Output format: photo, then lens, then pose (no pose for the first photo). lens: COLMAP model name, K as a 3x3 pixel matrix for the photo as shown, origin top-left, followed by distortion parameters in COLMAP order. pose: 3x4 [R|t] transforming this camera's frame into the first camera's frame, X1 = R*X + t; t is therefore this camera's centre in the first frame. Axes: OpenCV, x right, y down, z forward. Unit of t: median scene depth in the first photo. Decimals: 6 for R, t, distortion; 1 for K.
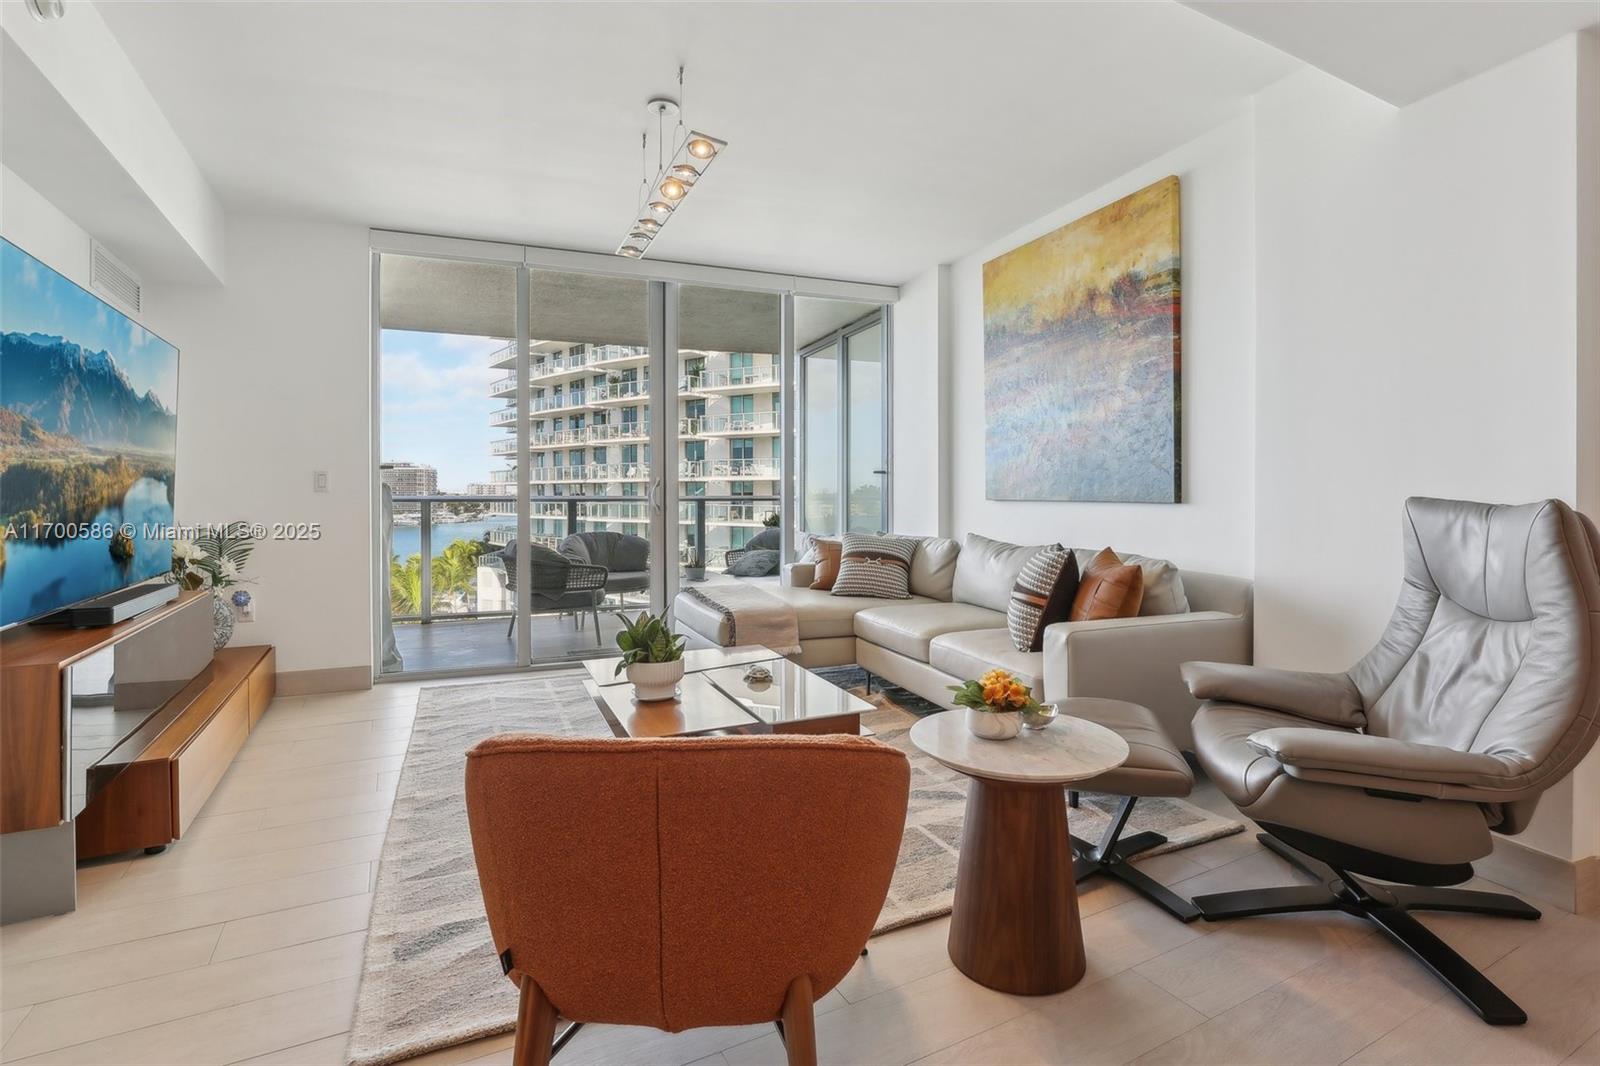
lens RADIAL K [[803.6, 0, 799.2], [0, 803.6, 499.7], [0, 0, 1]] dist [0.000987, 0.000126]
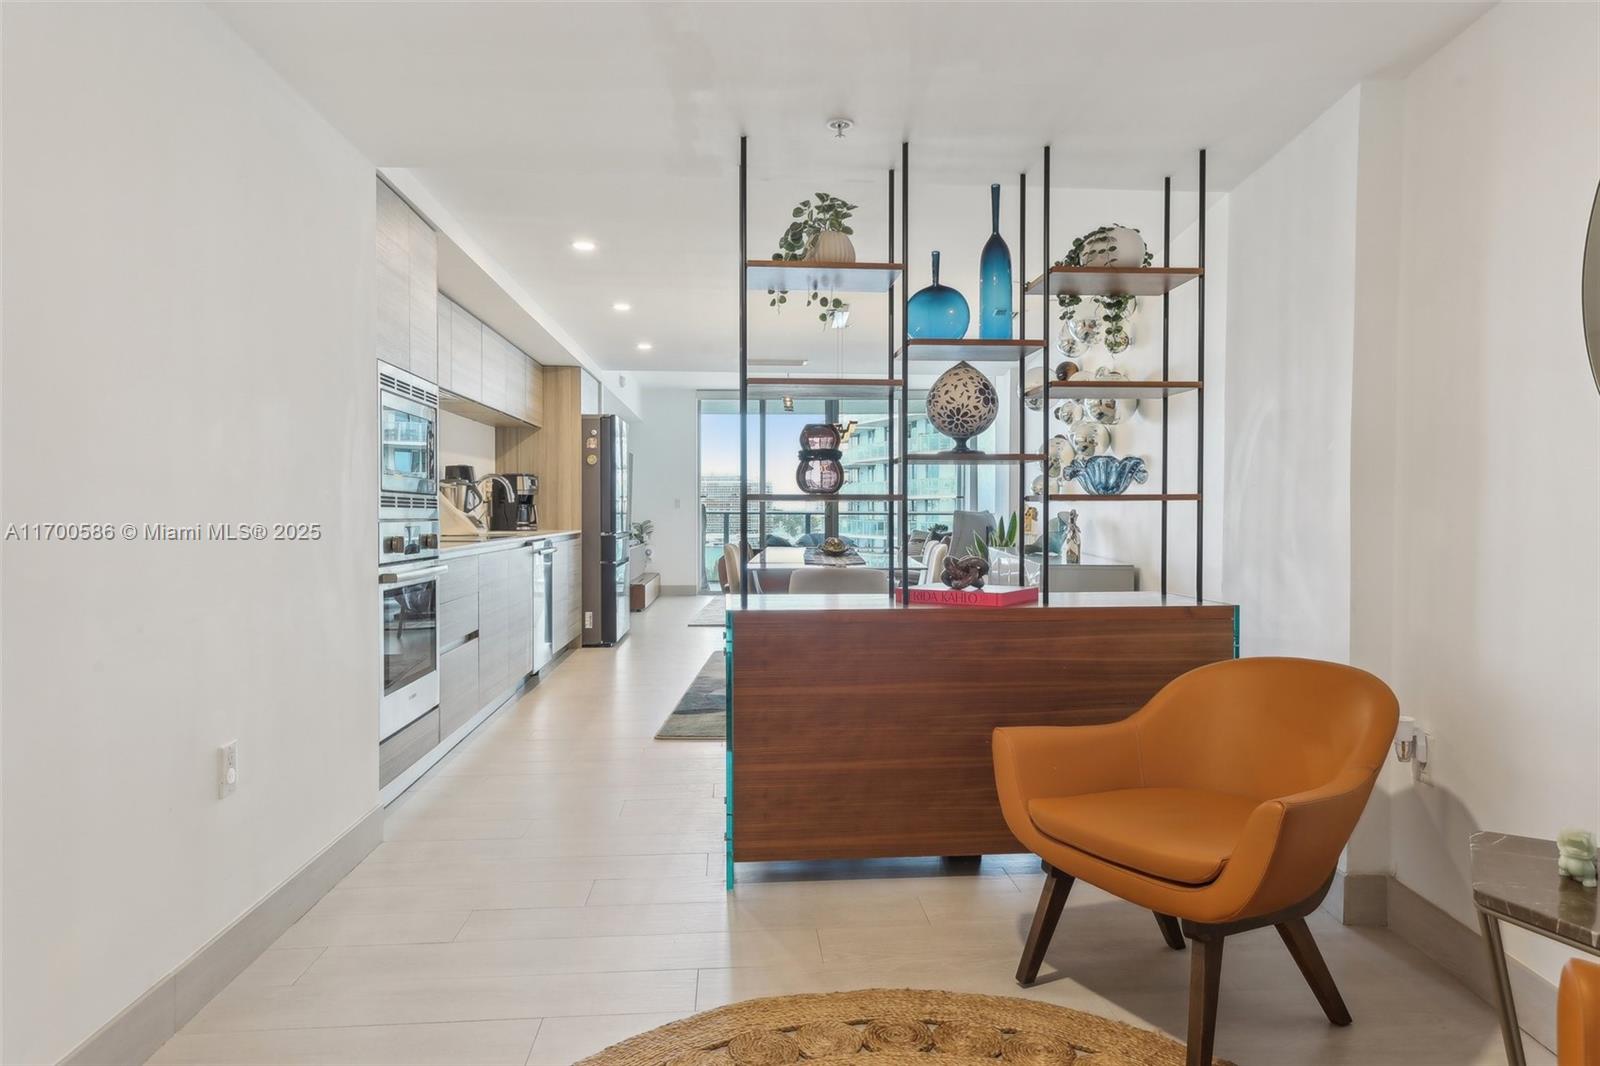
lens RADIAL K [[1013.0, 0, 780.6], [0, 1013.0, 526.7], [0, 0, 1]] dist [0.024167, -0.002667]
pose [[0.915513, 0.006972, -0.402229, 0.753836], [-0.004011, 0.999958, 0.008202, 0.018012], [0.402269, -0.005896, 0.915502, -1.373582]]
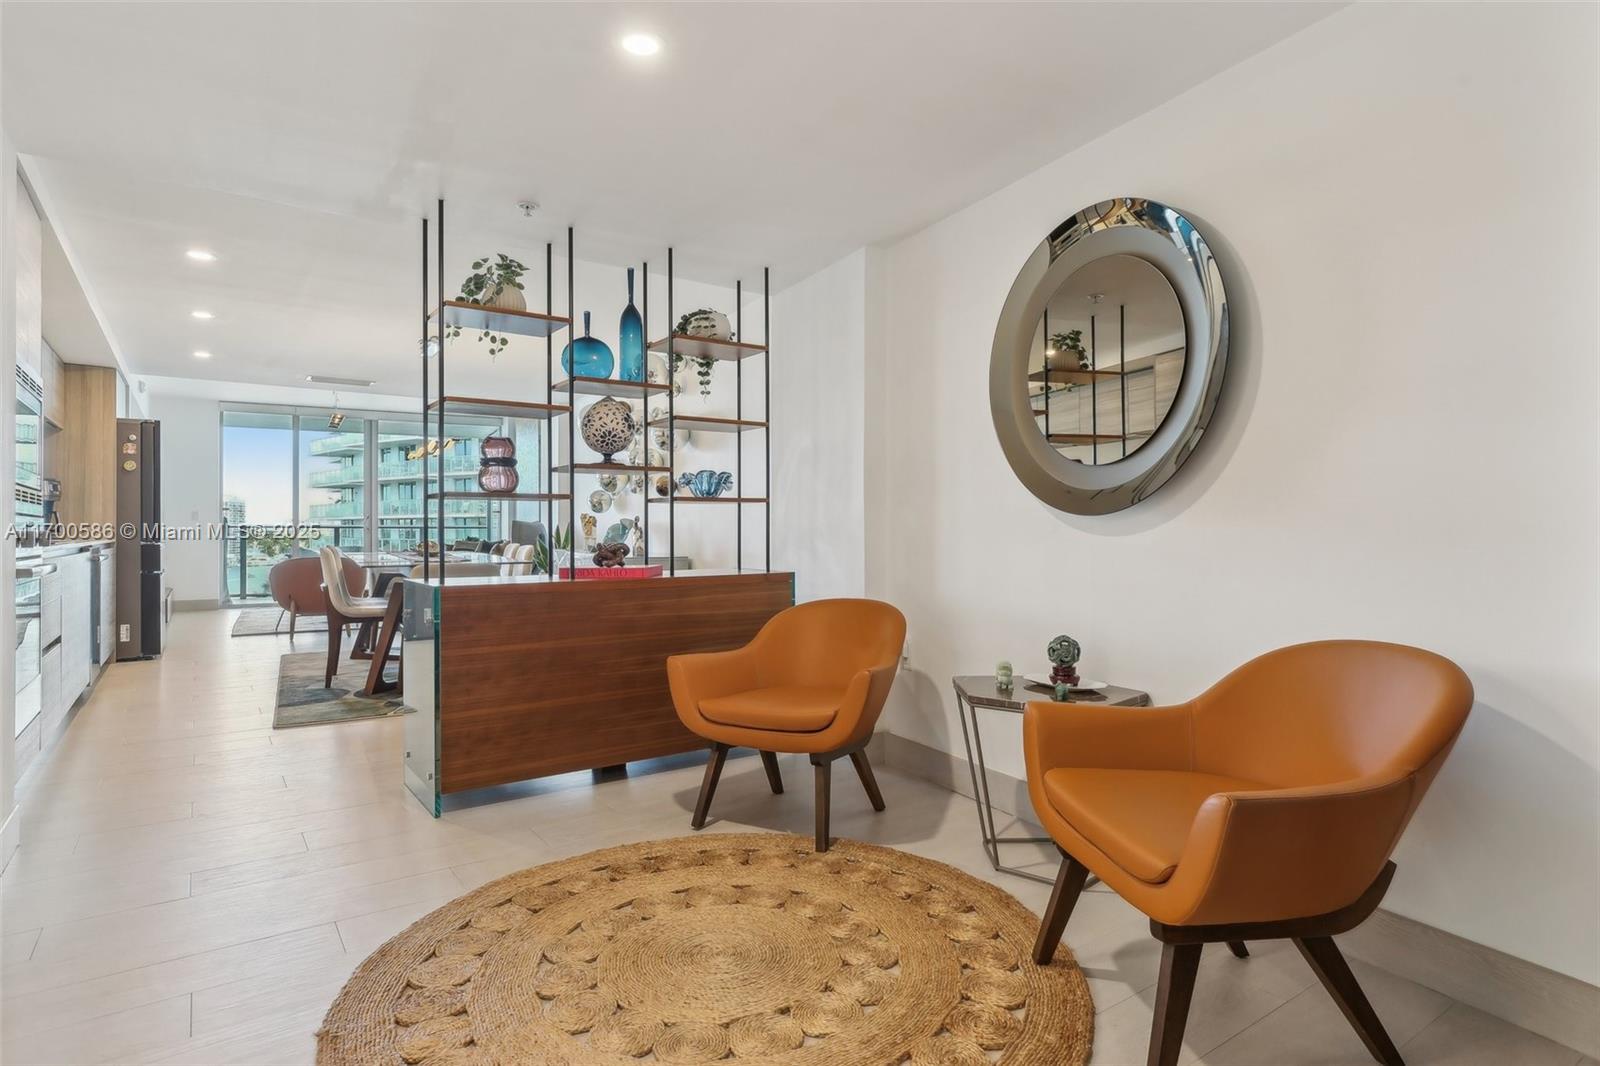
lens RADIAL K [[892.3, 0, 792.1], [0, 892.3, 516.6], [0, 0, 1]] dist [-0.002114, 0.000238]
pose [[0.992050, 0.001958, 0.125826, 0.662351], [0.000987, 0.999727, -0.023338, 0.036626], [-0.125837, 0.023276, 0.991778, -1.496414]]
